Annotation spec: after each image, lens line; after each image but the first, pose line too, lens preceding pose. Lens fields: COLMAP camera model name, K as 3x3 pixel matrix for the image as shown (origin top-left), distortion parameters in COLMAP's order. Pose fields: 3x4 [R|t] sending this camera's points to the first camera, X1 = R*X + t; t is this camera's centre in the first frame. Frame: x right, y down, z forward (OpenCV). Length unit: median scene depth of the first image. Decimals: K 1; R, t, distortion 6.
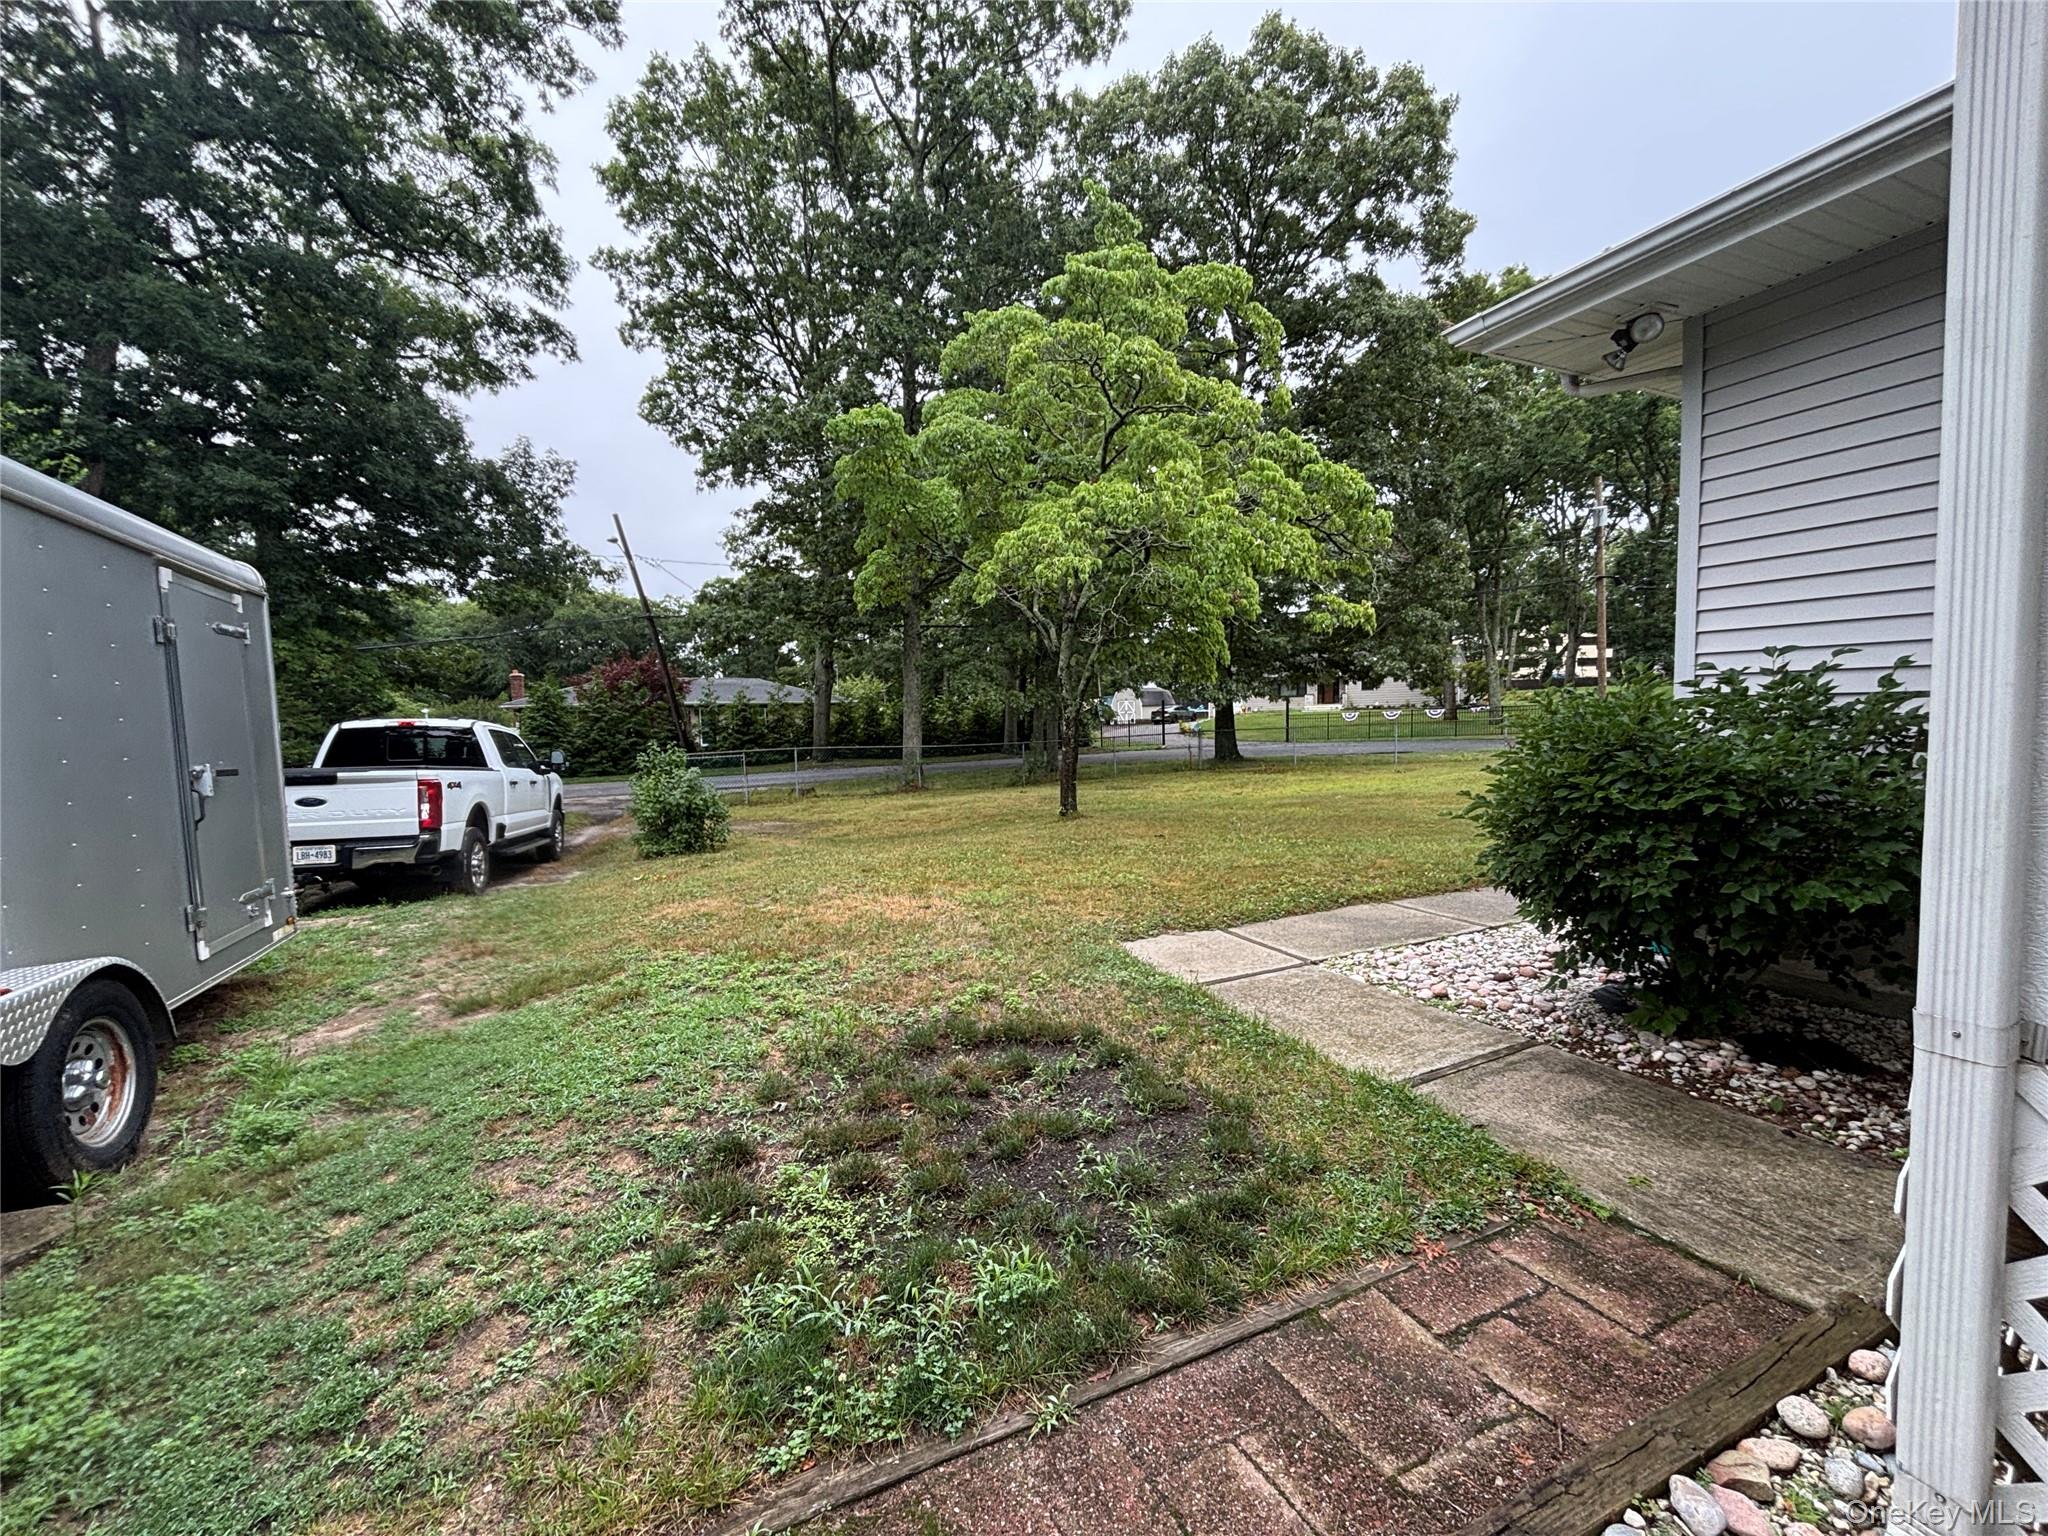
lens RADIAL K [[817.0, 0, 1012.2], [0, 817.0, 768.9], [0, 0, 1]] dist [-0.000188, 0.000055]
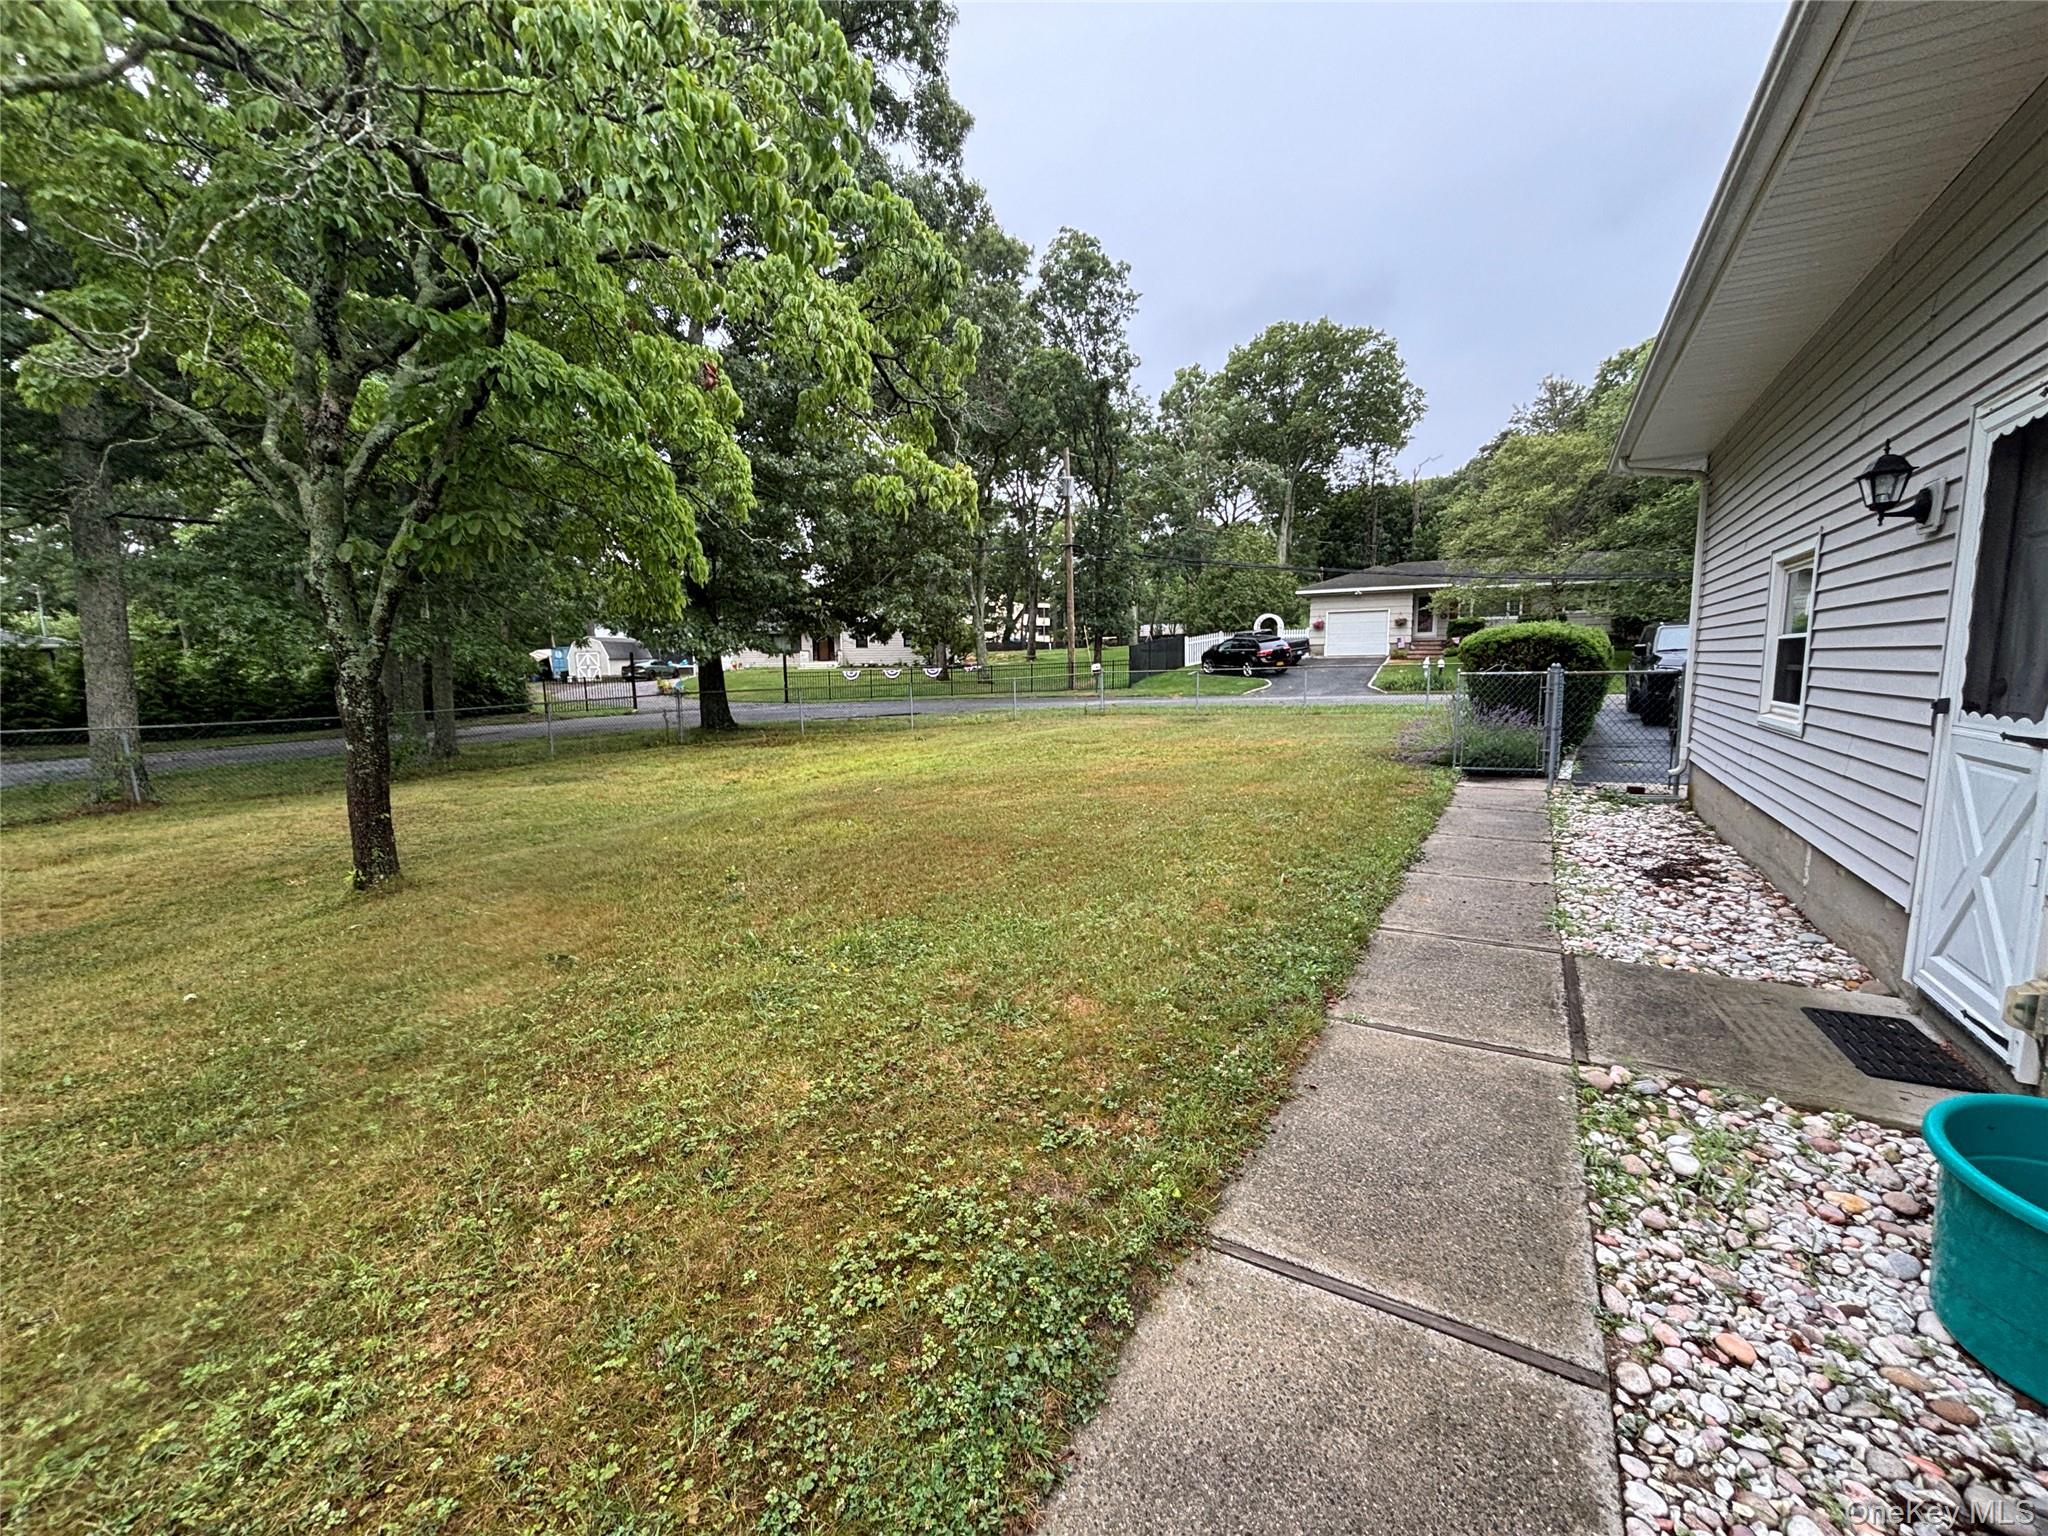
lens RADIAL K [[817.0, 0, 1012.2], [0, 817.0, 768.9], [0, 0, 1]] dist [-0.000188, 0.000055]
pose [[0.824492, -0.057213, 0.562973, 0.038892], [0.027350, 0.997742, 0.061343, -0.010300], [-0.565212, -0.035179, 0.824196, 0.140340]]
